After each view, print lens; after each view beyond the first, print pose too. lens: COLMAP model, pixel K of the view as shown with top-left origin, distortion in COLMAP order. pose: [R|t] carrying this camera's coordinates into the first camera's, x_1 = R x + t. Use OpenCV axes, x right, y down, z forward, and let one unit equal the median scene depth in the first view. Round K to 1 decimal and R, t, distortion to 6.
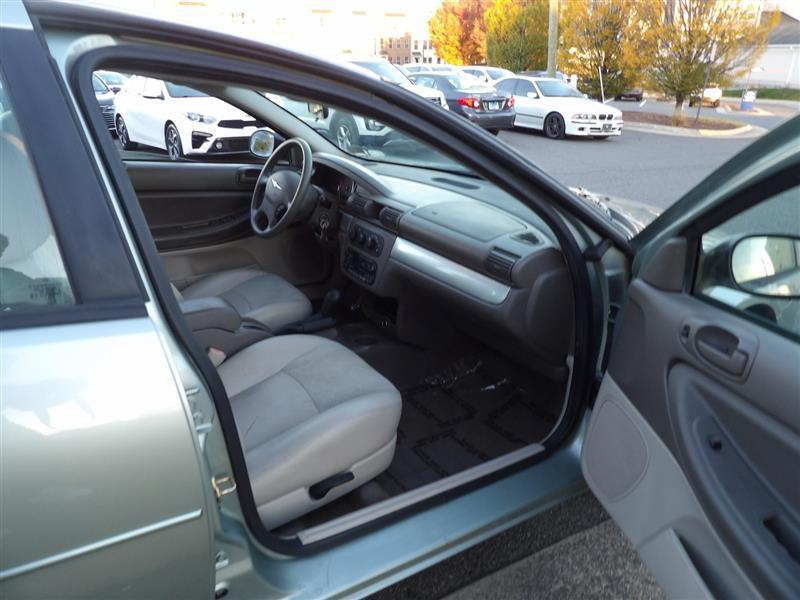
lens RADIAL K [[585.0, 0, 400.8], [0, 585.0, 284.2], [0, 0, 1]] dist [-0.028744, 0.057837]
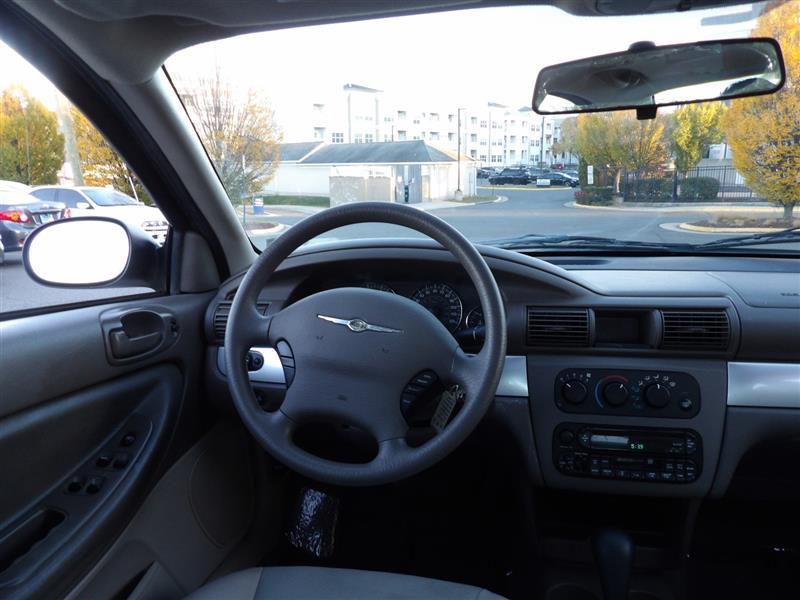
lens RADIAL K [[585.0, 0, 400.8], [0, 585.0, 284.2], [0, 0, 1]] dist [-0.028744, 0.057837]
pose [[0.703540, -0.142854, 0.696150, -0.062771], [0.268266, 0.960497, -0.074014, -0.021722], [-0.658077, 0.238825, 0.714071, 0.099933]]
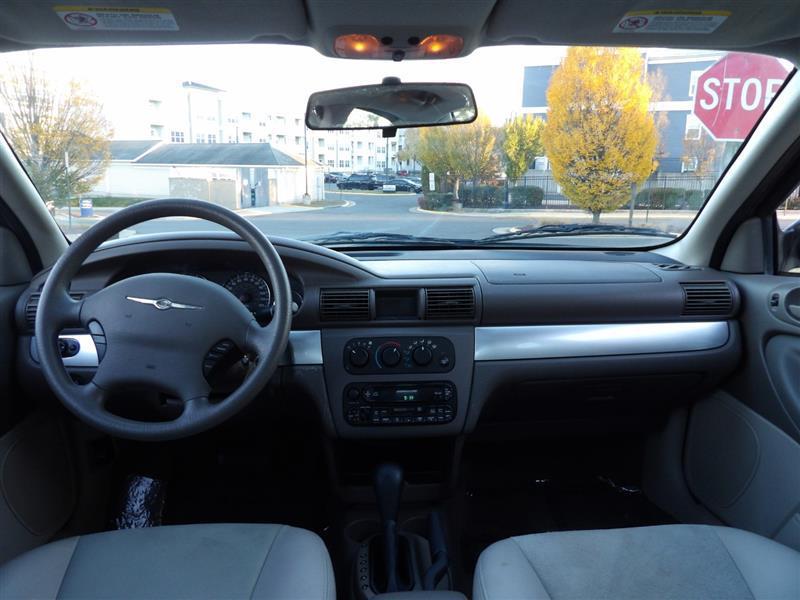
lens RADIAL K [[585.0, 0, 400.8], [0, 585.0, 284.2], [0, 0, 1]] dist [-0.028744, 0.057837]
pose [[0.503813, -0.151131, 0.850489, -0.068267], [0.301207, 0.953516, -0.008991, -0.017316], [-0.809596, 0.260703, 0.525916, 0.088706]]
